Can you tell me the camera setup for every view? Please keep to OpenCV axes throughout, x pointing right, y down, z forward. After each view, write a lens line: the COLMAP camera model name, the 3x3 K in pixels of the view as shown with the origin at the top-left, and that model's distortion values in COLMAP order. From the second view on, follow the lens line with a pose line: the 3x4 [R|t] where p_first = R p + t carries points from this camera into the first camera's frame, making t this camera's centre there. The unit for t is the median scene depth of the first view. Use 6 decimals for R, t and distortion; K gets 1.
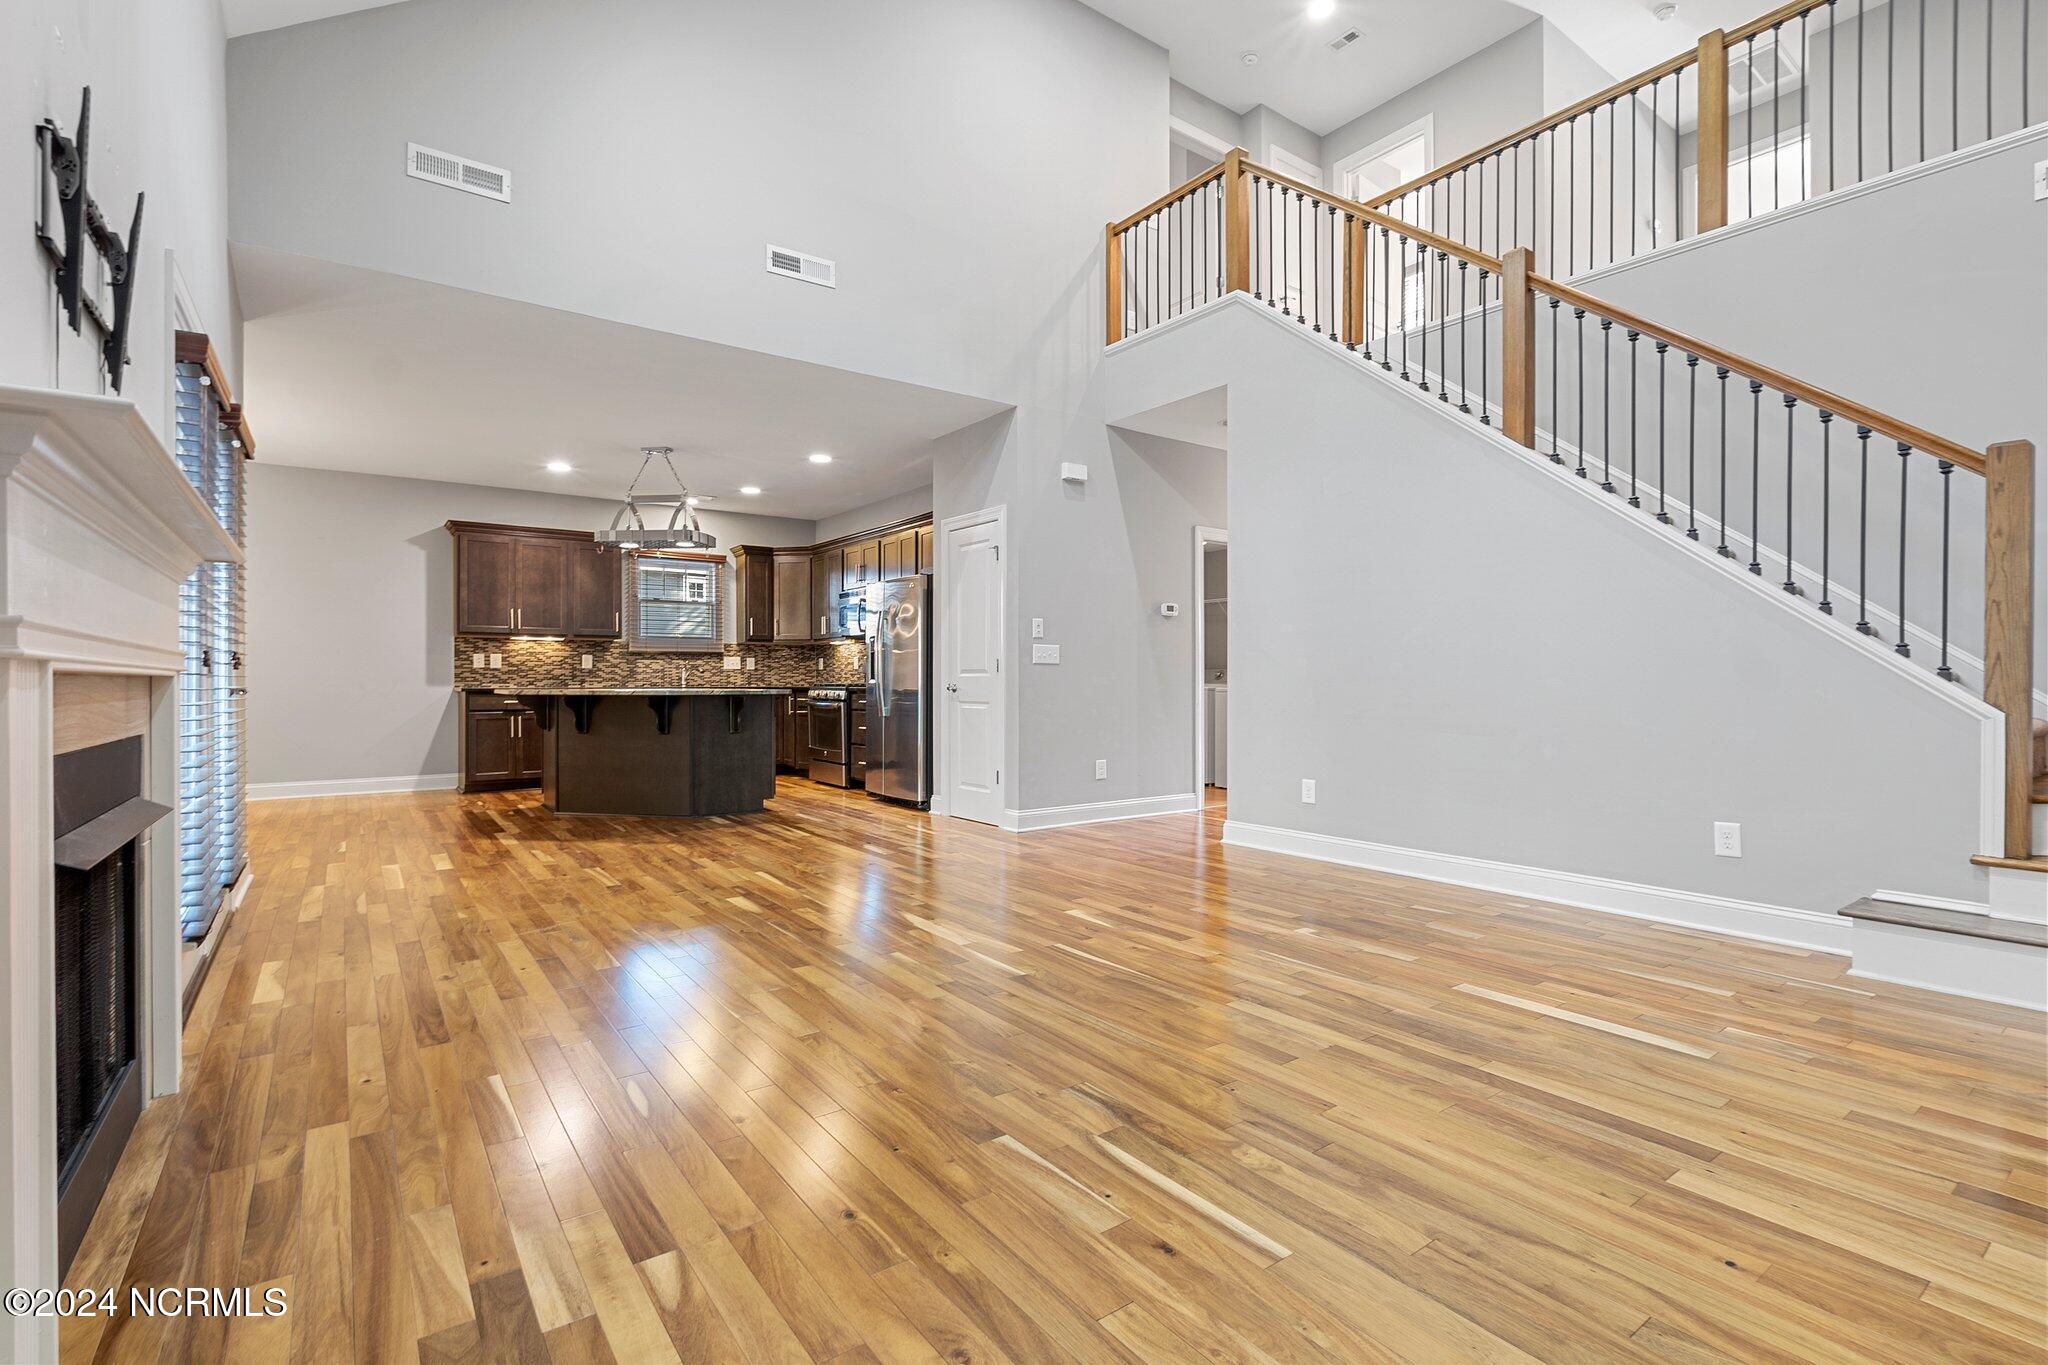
lens RADIAL K [[940.0, 0, 1024.8], [0, 940.0, 687.6], [0, 0, 1]] dist [-0.005226, -0.000018]
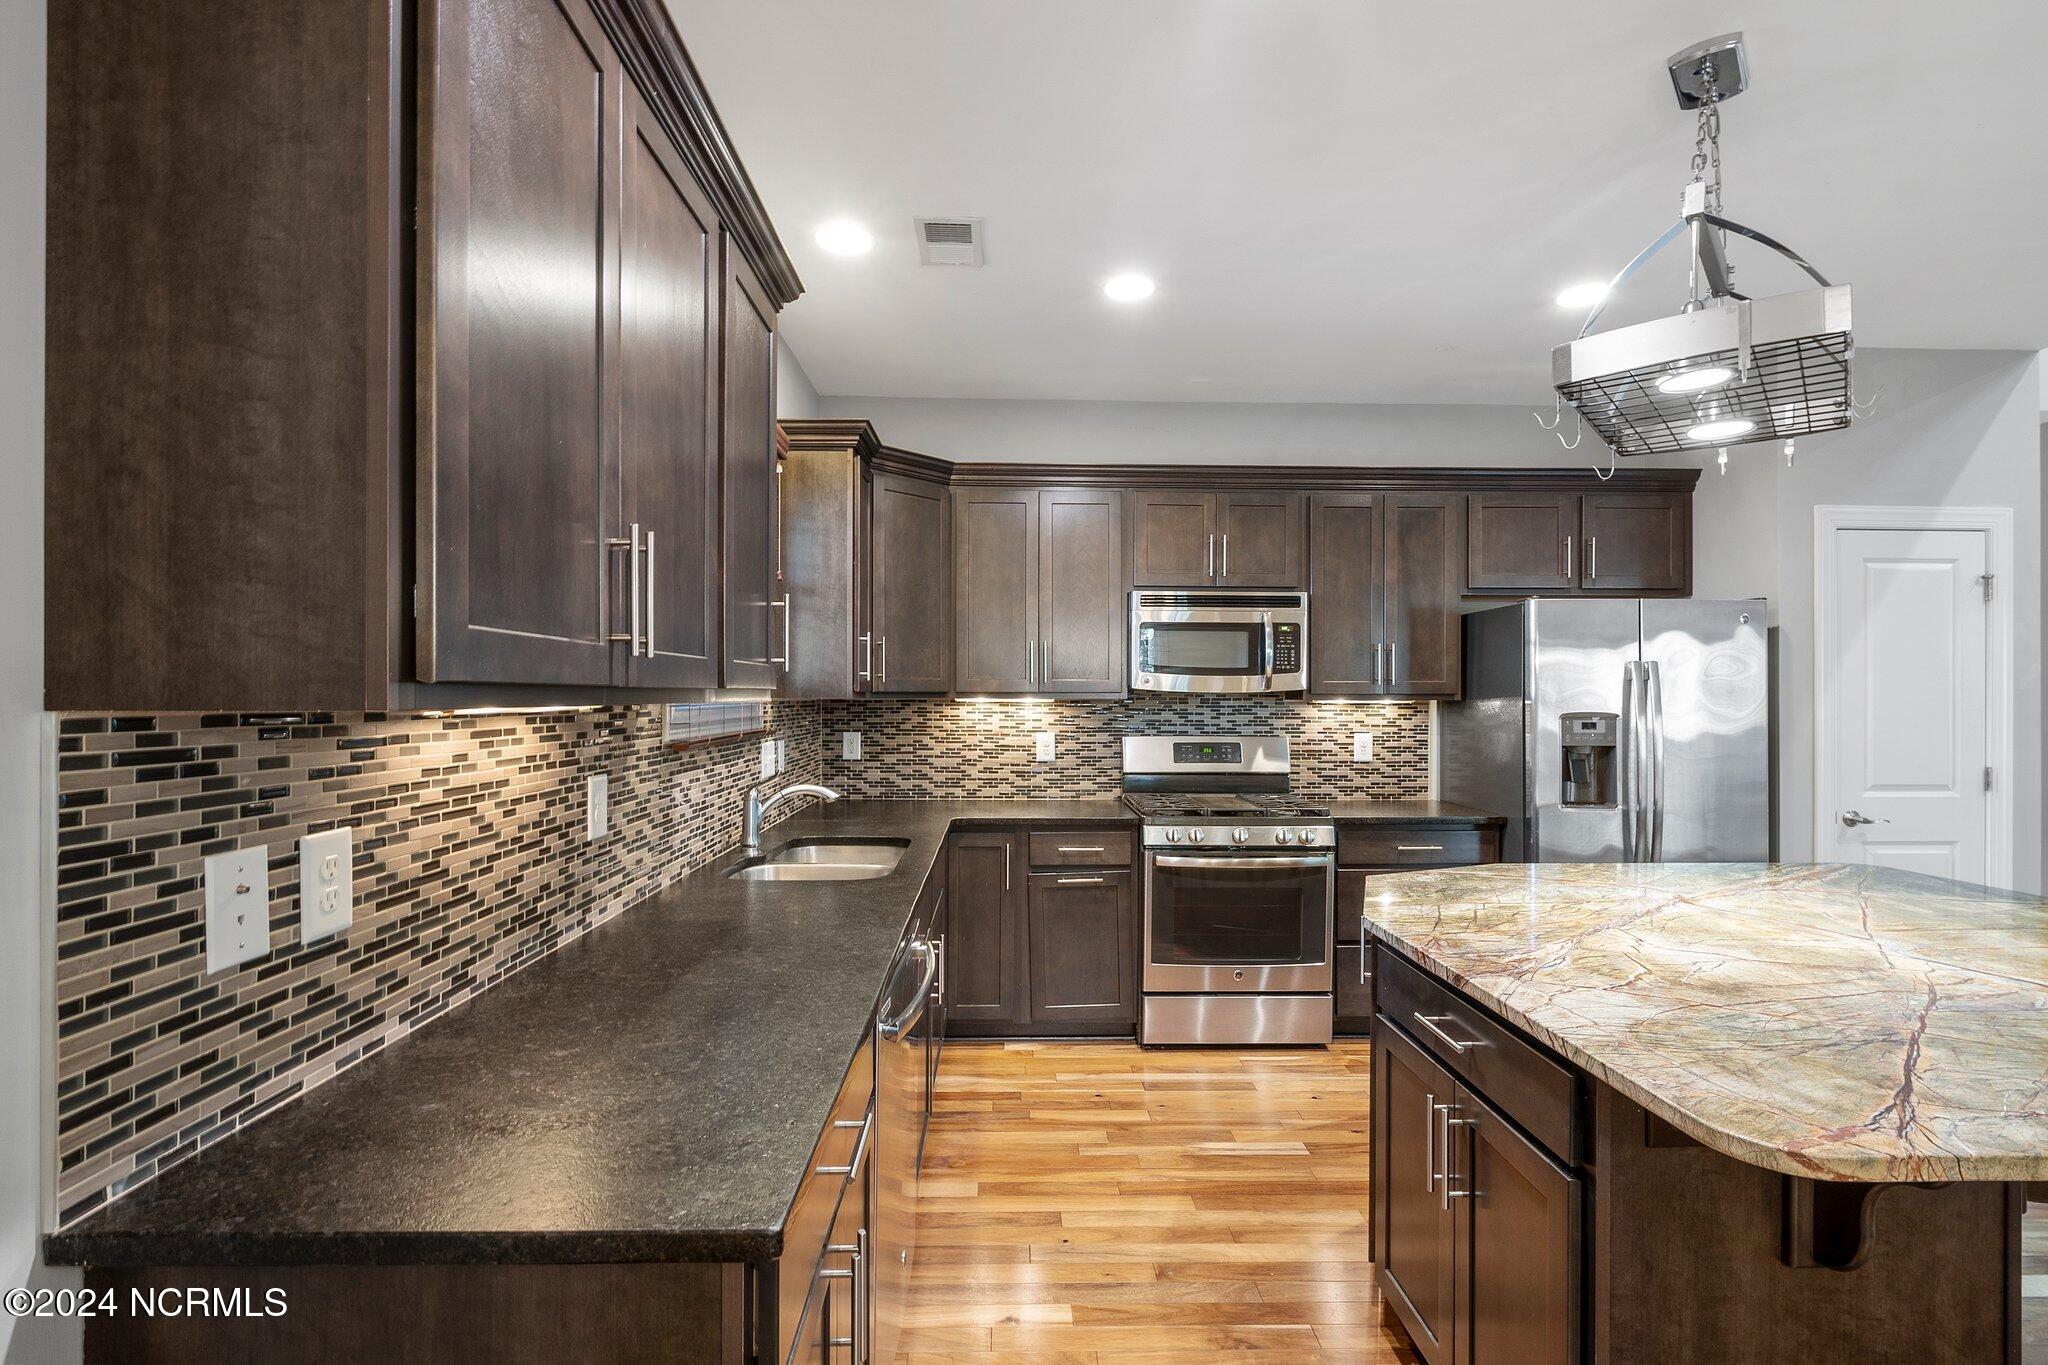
lens RADIAL K [[940.0, 0, 1024.8], [0, 940.0, 687.6], [0, 0, 1]] dist [-0.005226, -0.000018]
pose [[0.573403, 0.008484, 0.819230, -0.629901], [0.004037, 0.999905, -0.013181, -0.055473], [-0.819264, 0.010865, 0.573314, 0.858738]]
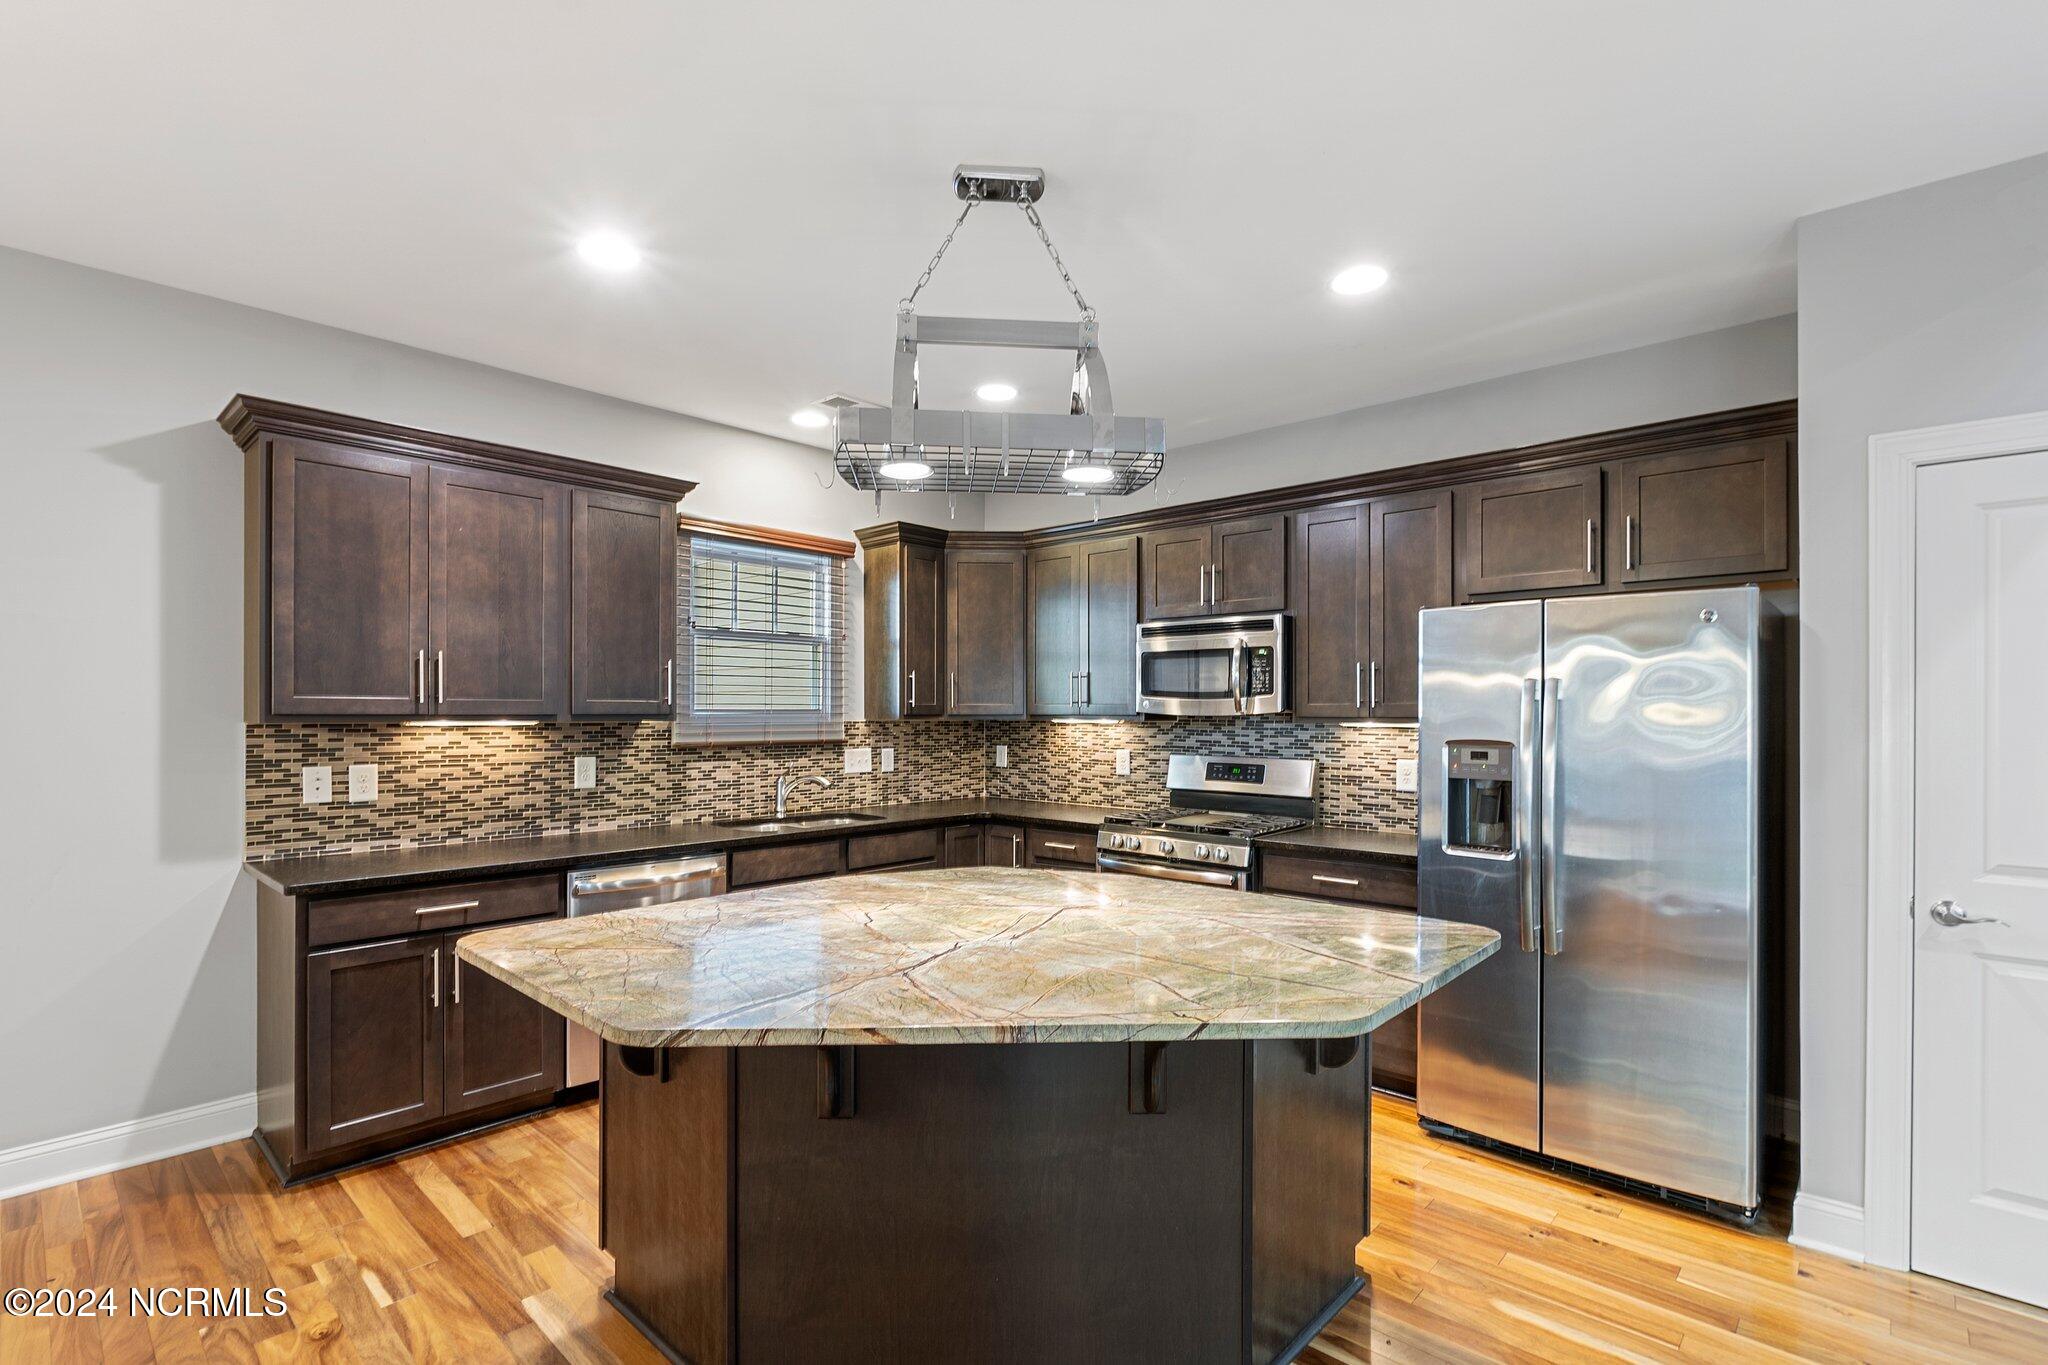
lens RADIAL K [[949.8, 0, 1024.7], [0, 949.8, 716.2], [0, 0, 1]] dist [-0.006331, -0.000800]
pose [[0.980281, 0.002526, 0.197591, -0.381662], [-0.001659, 0.999988, -0.004553, -0.055827], [-0.197601, 0.004136, 0.980274, 0.575292]]
